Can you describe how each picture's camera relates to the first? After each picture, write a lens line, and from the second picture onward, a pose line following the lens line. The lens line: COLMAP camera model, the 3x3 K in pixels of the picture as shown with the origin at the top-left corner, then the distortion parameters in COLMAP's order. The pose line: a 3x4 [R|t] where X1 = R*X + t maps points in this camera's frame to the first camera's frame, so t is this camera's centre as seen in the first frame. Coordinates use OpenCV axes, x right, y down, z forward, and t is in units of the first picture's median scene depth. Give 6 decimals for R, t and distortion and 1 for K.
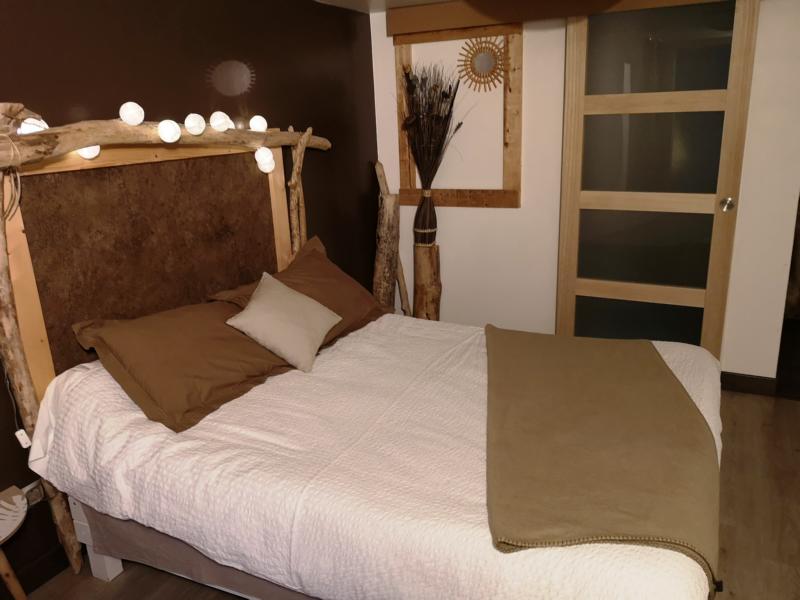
lens RADIAL K [[633.3, 0, 398.8], [0, 633.3, 296.4], [0, 0, 1]] dist [0.039648, -0.012131]
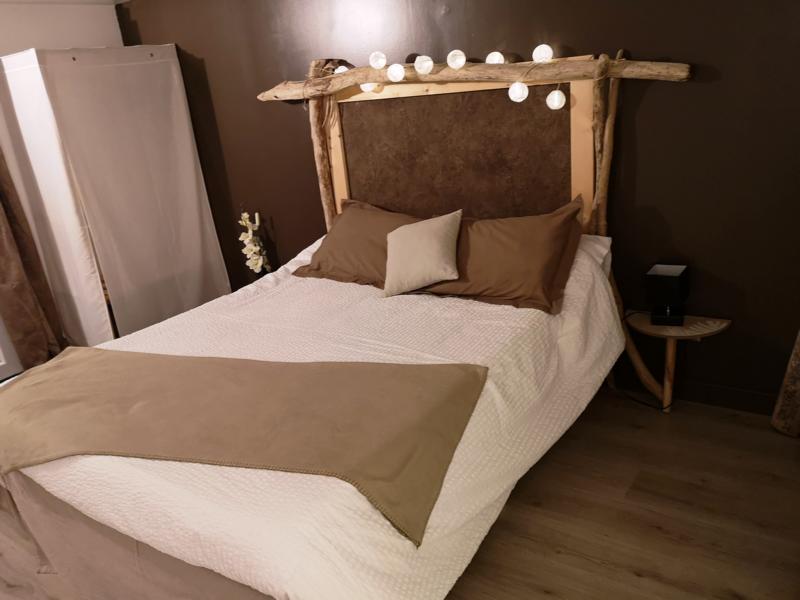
lens RADIAL K [[633.3, 0, 399.1], [0, 633.3, 305.5], [0, 0, 1]] dist [0.039648, -0.012131]
pose [[-0.110132, 0.389146, -0.914569, 0.883335], [-0.172019, 0.898818, 0.403158, -0.324010], [0.978918, 0.201723, -0.032048, 1.044371]]
